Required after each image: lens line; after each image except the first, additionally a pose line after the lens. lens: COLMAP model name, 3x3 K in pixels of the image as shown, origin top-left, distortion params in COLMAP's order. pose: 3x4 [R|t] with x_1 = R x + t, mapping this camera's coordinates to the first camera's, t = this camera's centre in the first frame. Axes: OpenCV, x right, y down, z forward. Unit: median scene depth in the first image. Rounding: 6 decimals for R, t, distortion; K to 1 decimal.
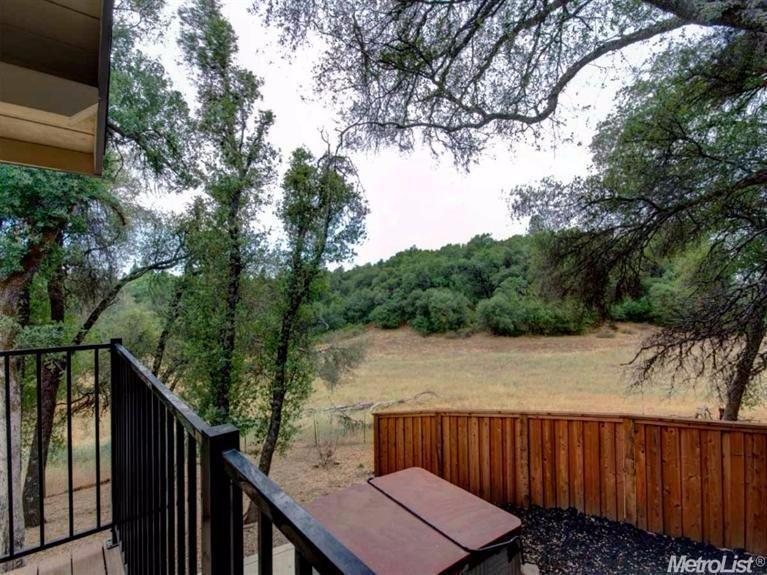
lens RADIAL K [[354.6, 0, 383.5], [0, 354.6, 287.5], [0, 0, 1]] dist [0.015692, -0.000345]
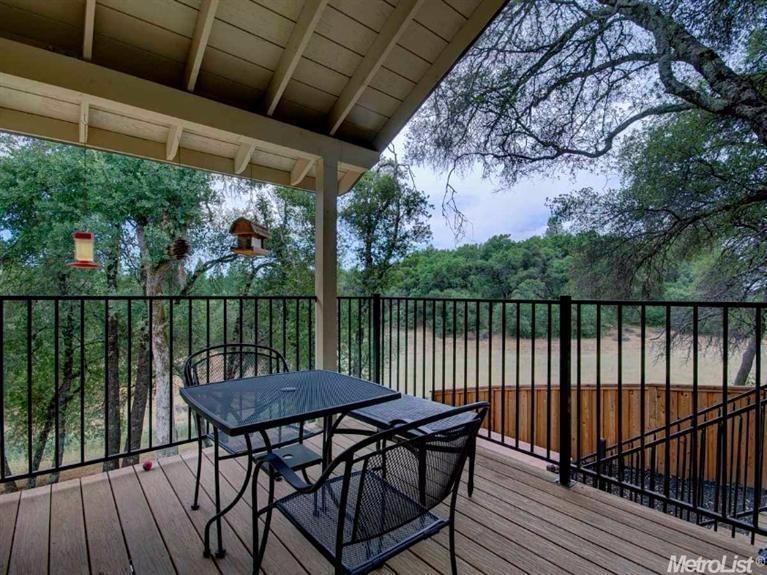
lens RADIAL K [[386.2, 0, 386.0], [0, 386.2, 290.7], [0, 0, 1]] dist [0.000198, 0.000154]
pose [[0.999663, 0.018544, 0.018191, -0.139821], [-0.018556, 0.999828, 0.000477, 0.023392], [-0.018179, -0.000815, 0.999834, -0.166828]]
